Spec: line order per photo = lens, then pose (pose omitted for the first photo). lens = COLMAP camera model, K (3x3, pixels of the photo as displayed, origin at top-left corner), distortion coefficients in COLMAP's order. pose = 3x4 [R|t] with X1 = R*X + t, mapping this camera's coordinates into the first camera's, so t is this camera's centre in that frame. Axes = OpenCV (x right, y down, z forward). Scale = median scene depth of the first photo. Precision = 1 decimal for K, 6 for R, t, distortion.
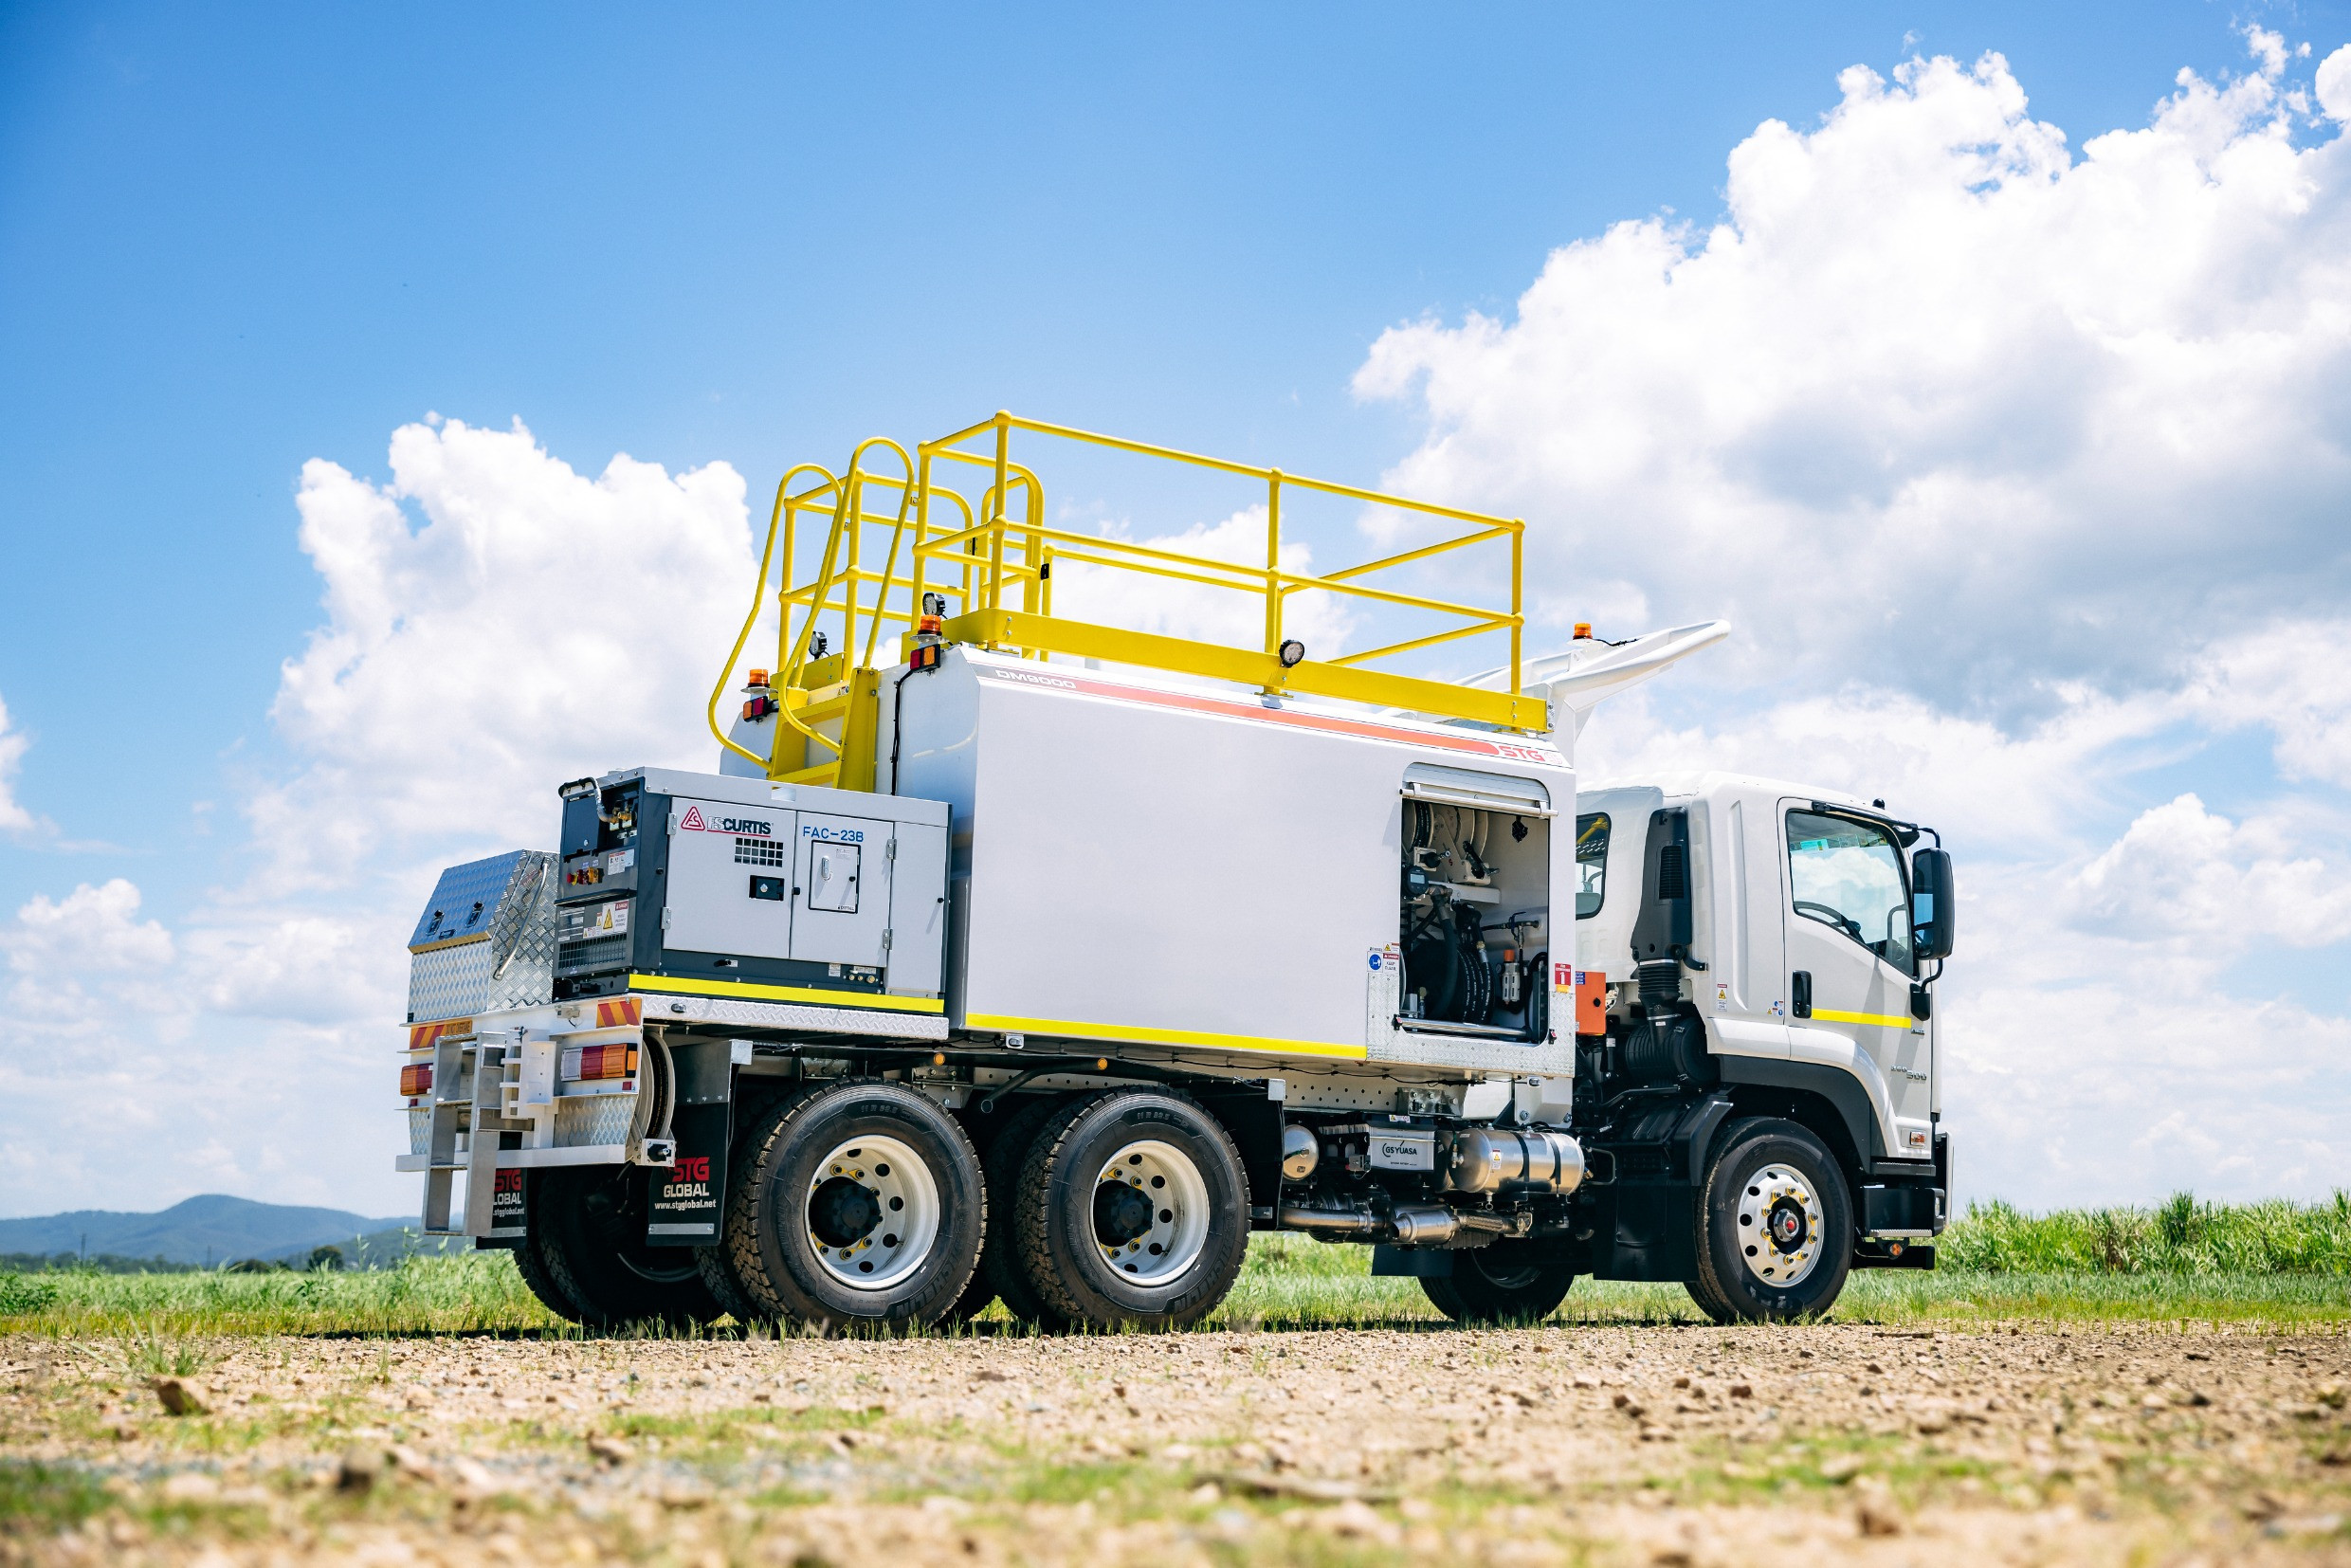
lens RADIAL K [[3161.3, 0, 1258.4], [0, 3161.3, 681.0], [0, 0, 1]] dist [-0.006140, -0.028233]
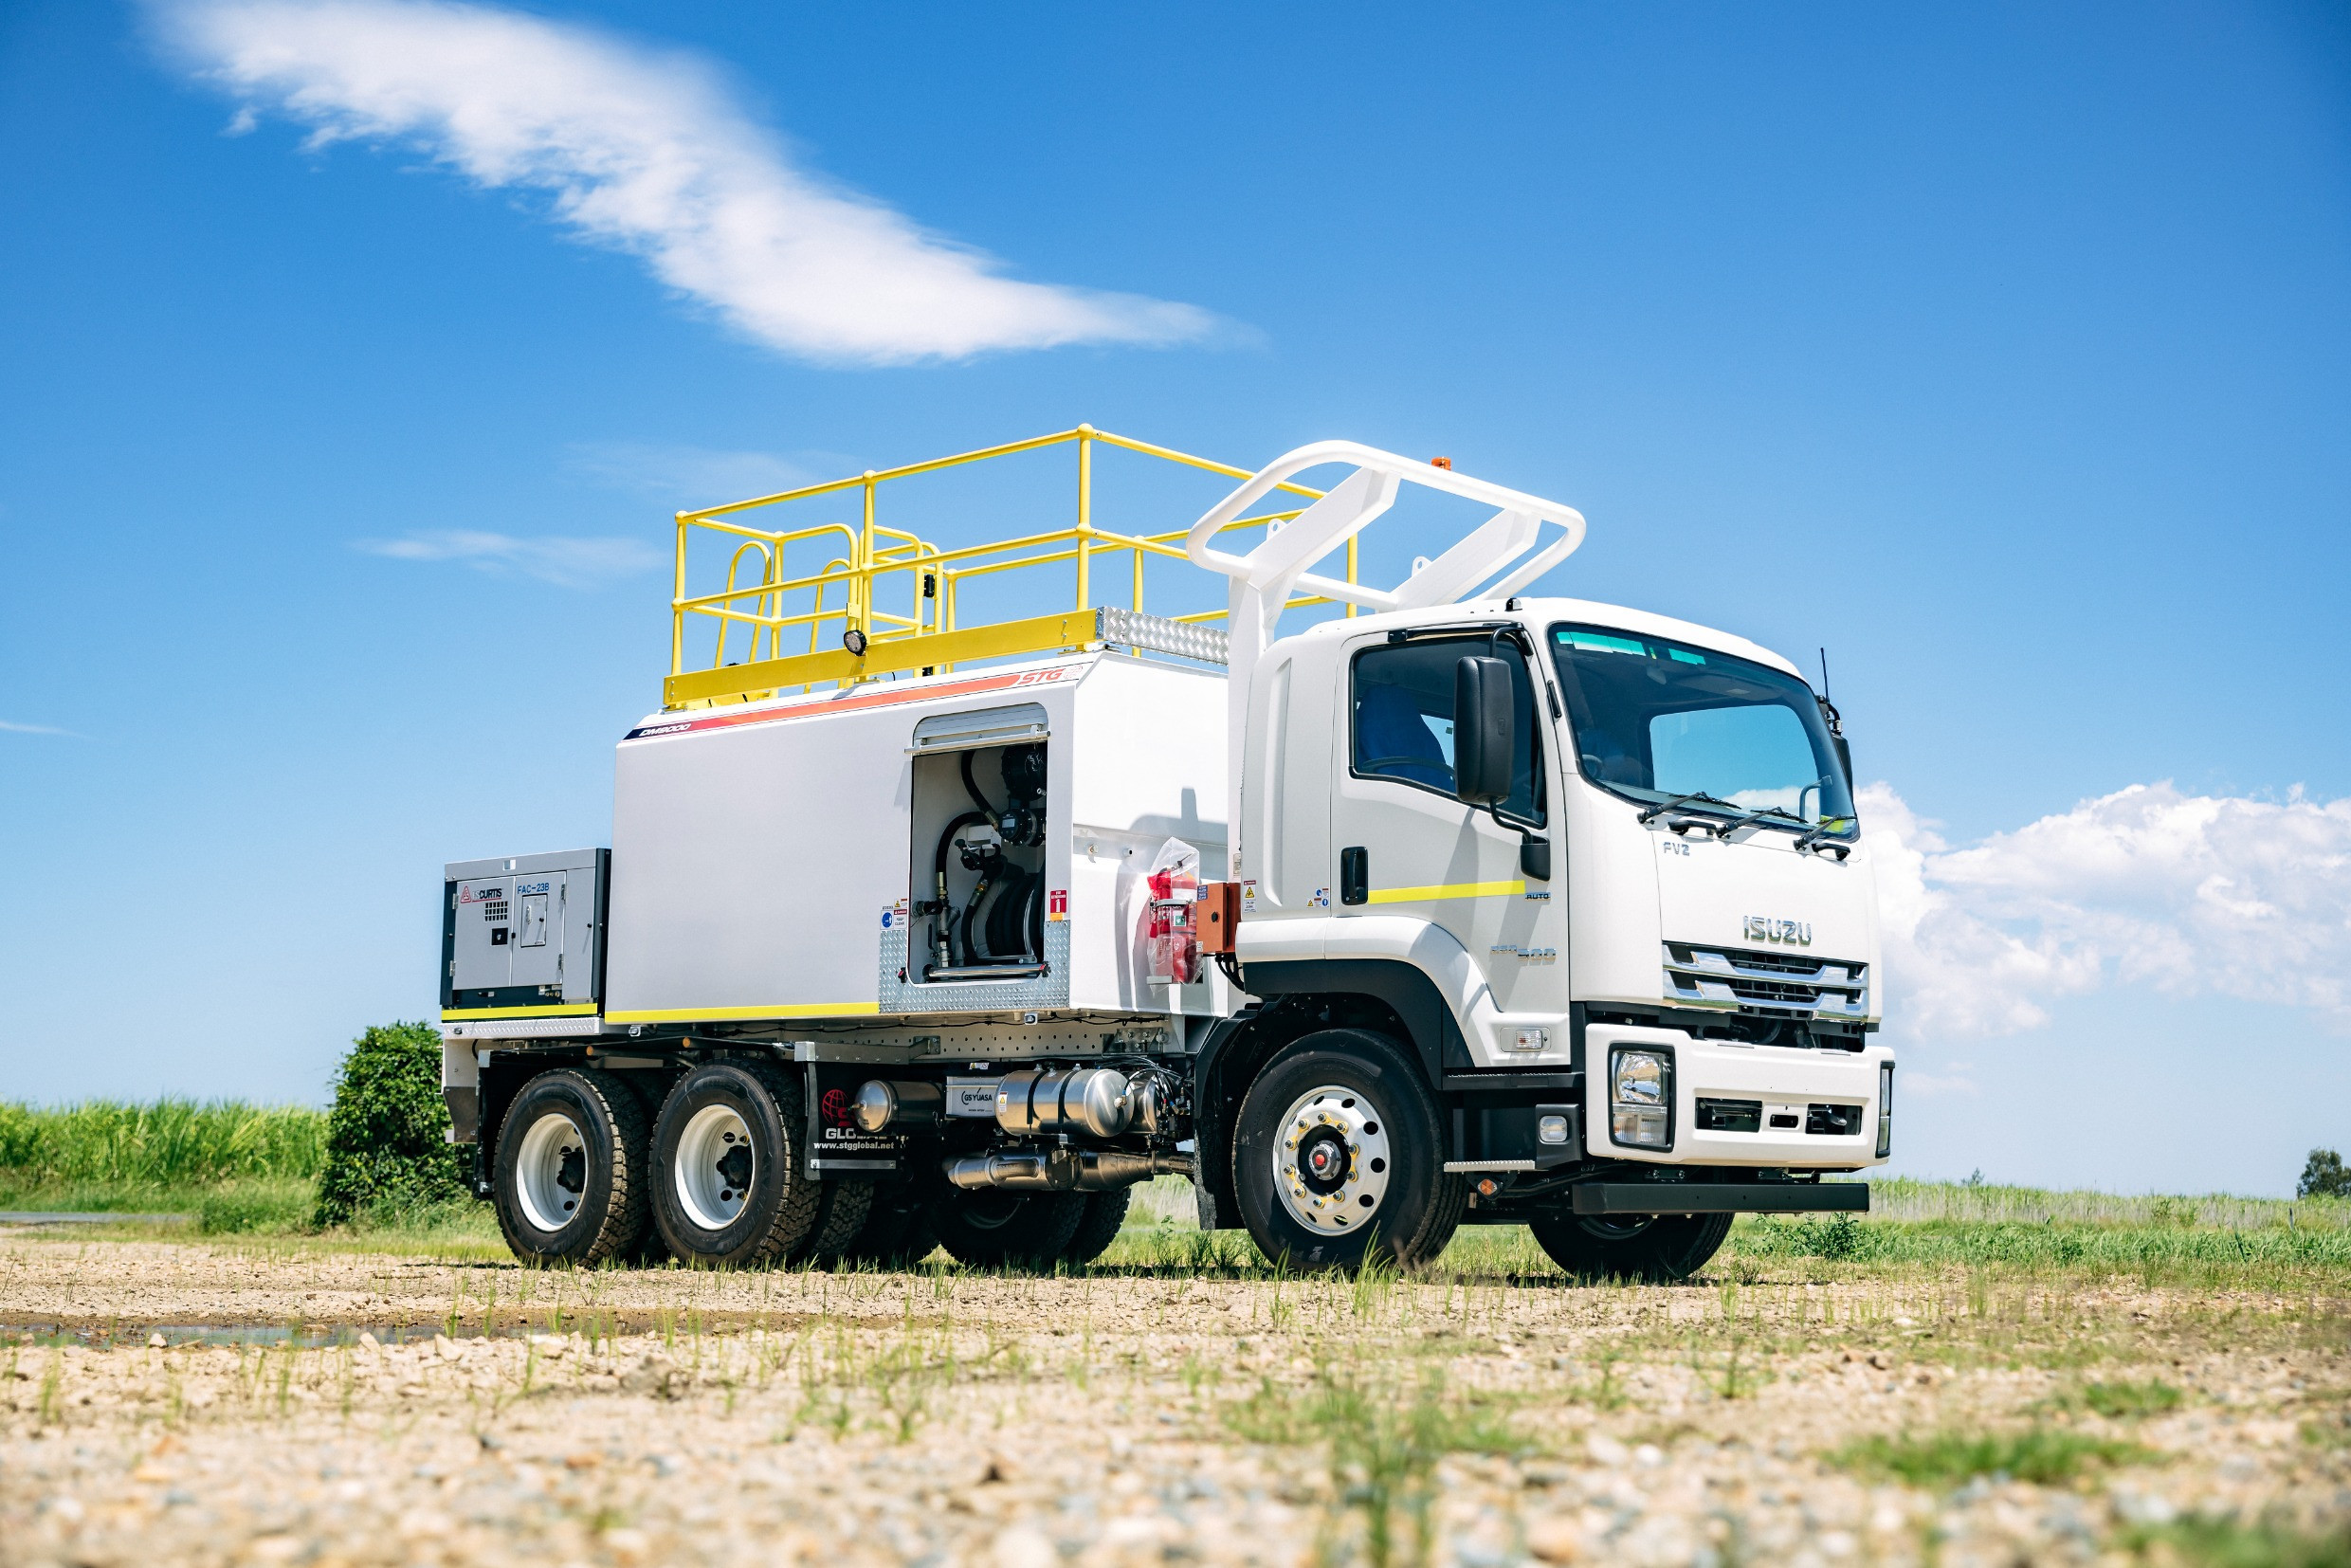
lens RADIAL K [[3009.6, 0, 1120.3], [0, 3009.6, 645.4], [0, 0, 1]] dist [0.003927, 0.039682]
pose [[0.193469, -0.187400, -0.963043, 1.066536], [0.178263, 0.971964, -0.153325, 0.173787], [0.964776, -0.142011, 0.221451, 0.904511]]
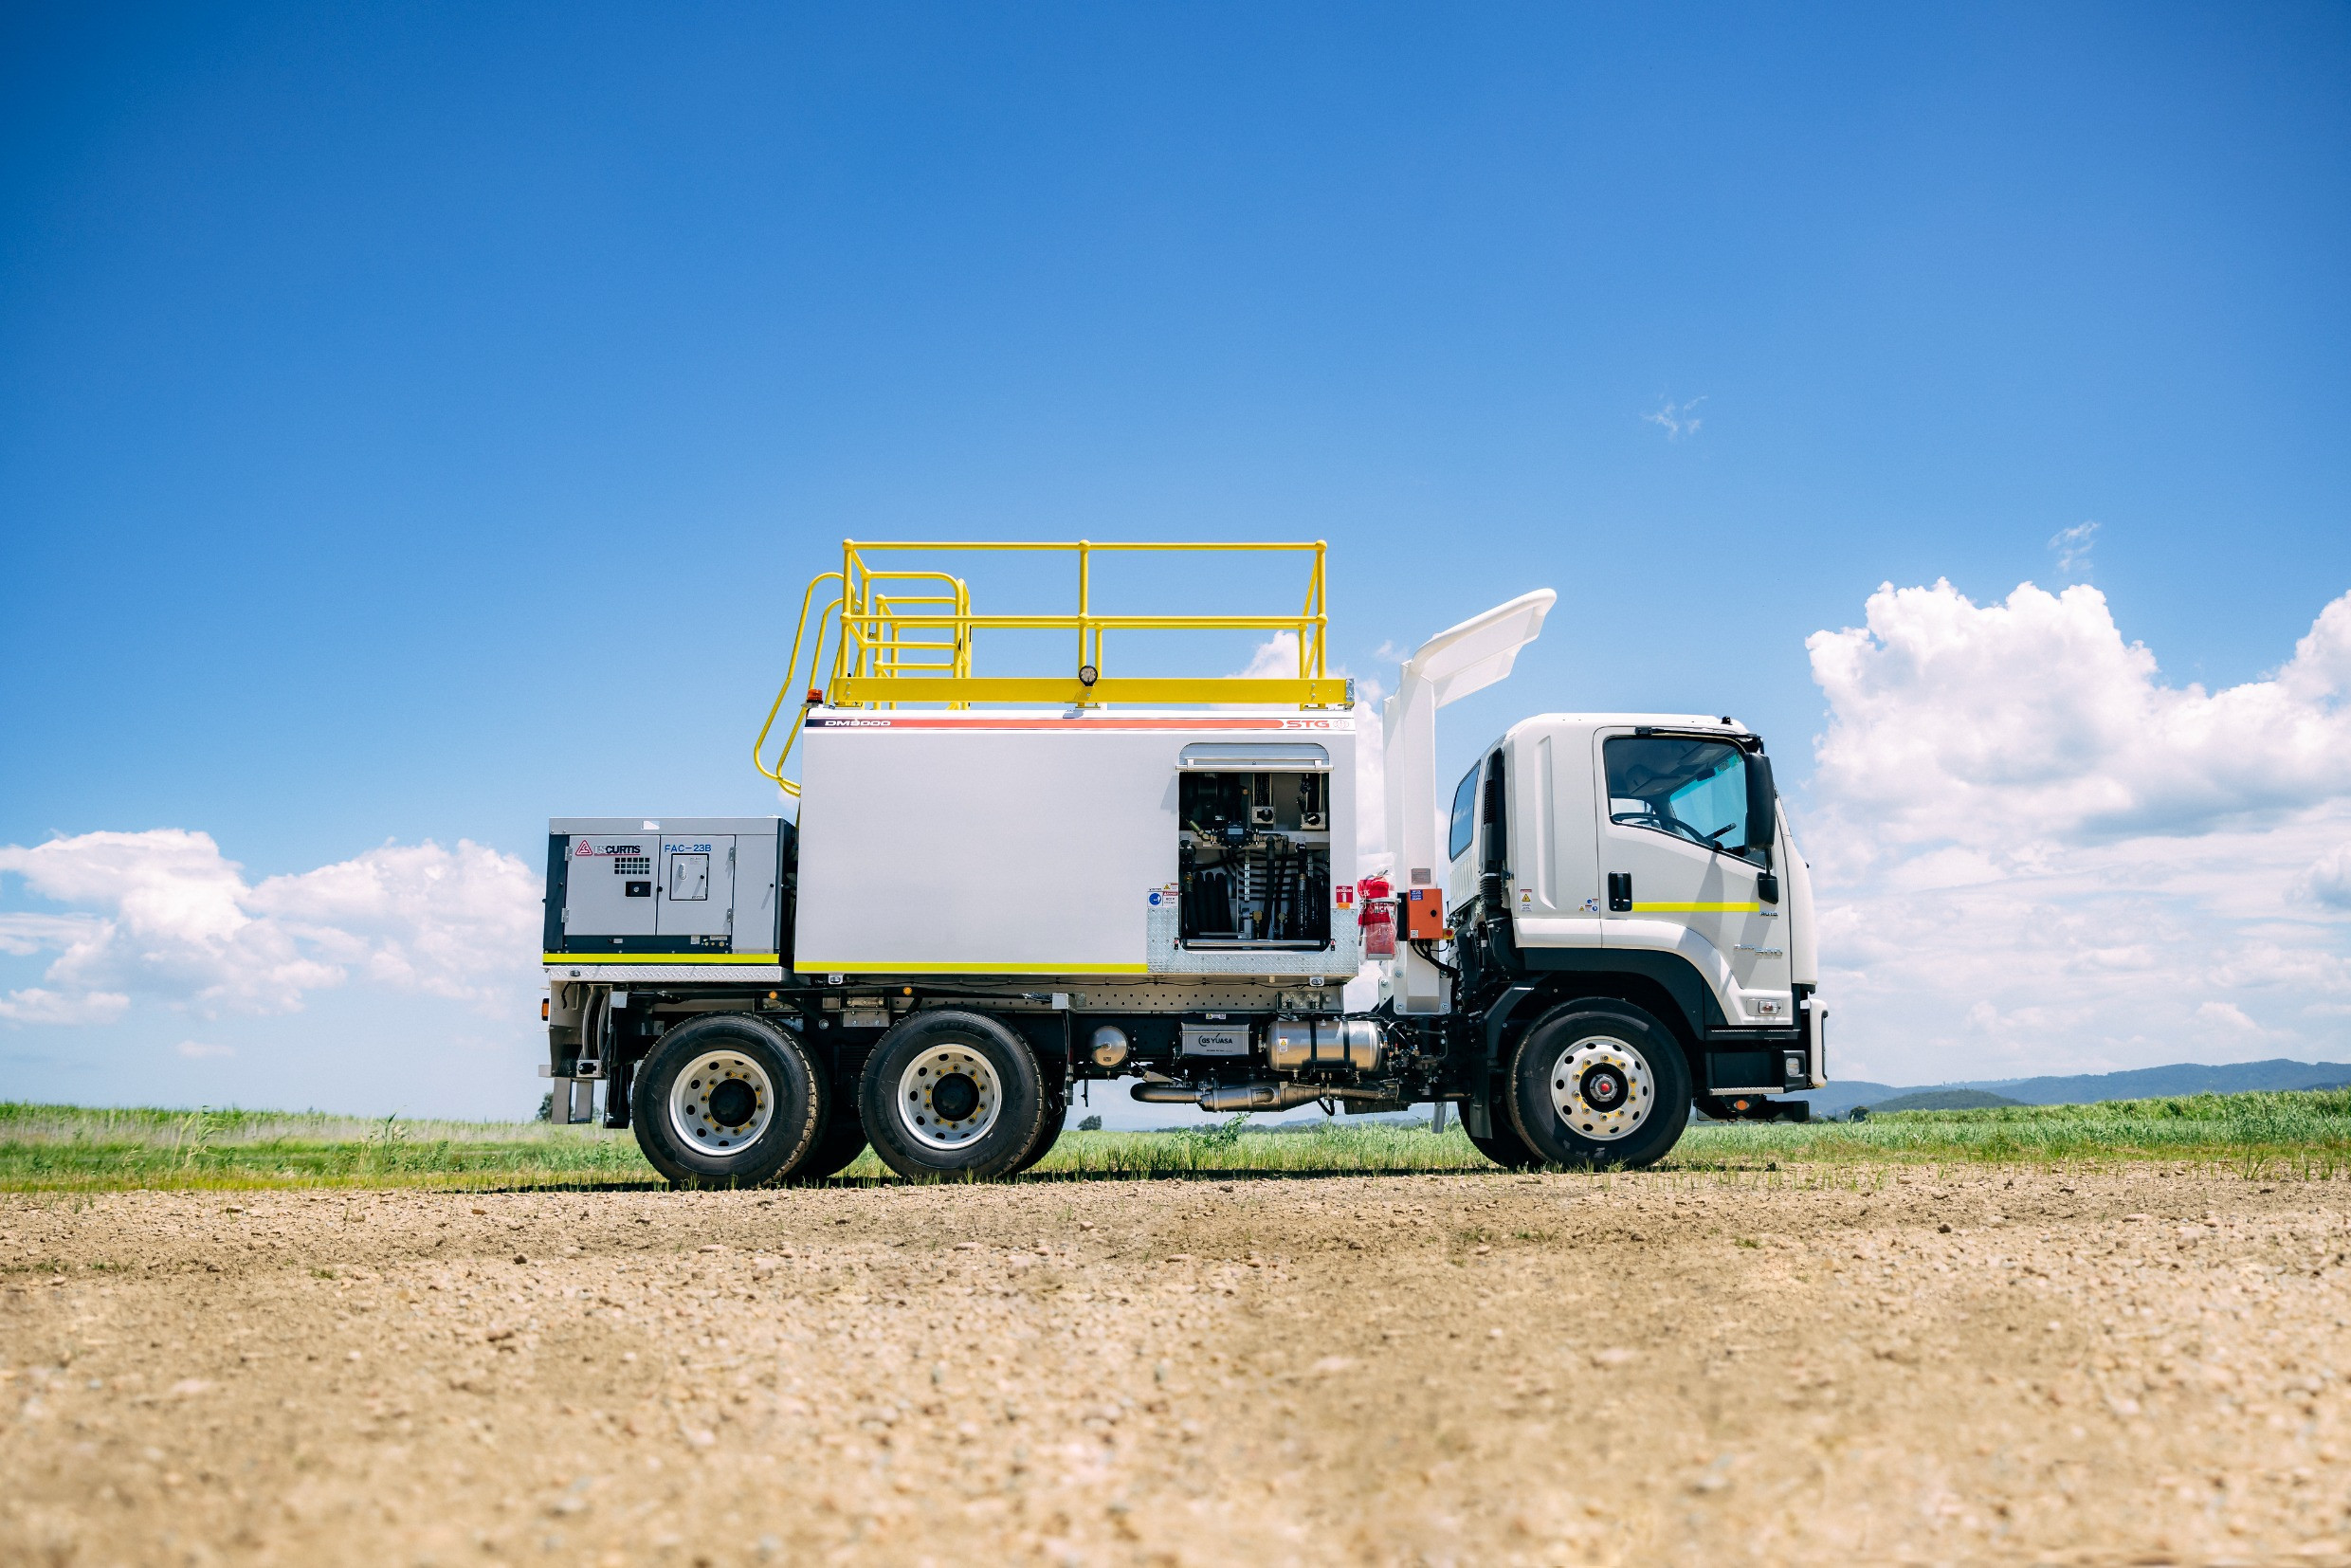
lens RADIAL K [[1935.0, 0, 1183.1], [0, 1935.0, 790.1], [0, 0, 1]] dist [0.010346, -0.000868]
pose [[0.805415, -0.118663, -0.580711, 0.539606], [0.127115, 0.991539, -0.026310, 0.069509], [0.578920, -0.052627, 0.813684, 0.371641]]
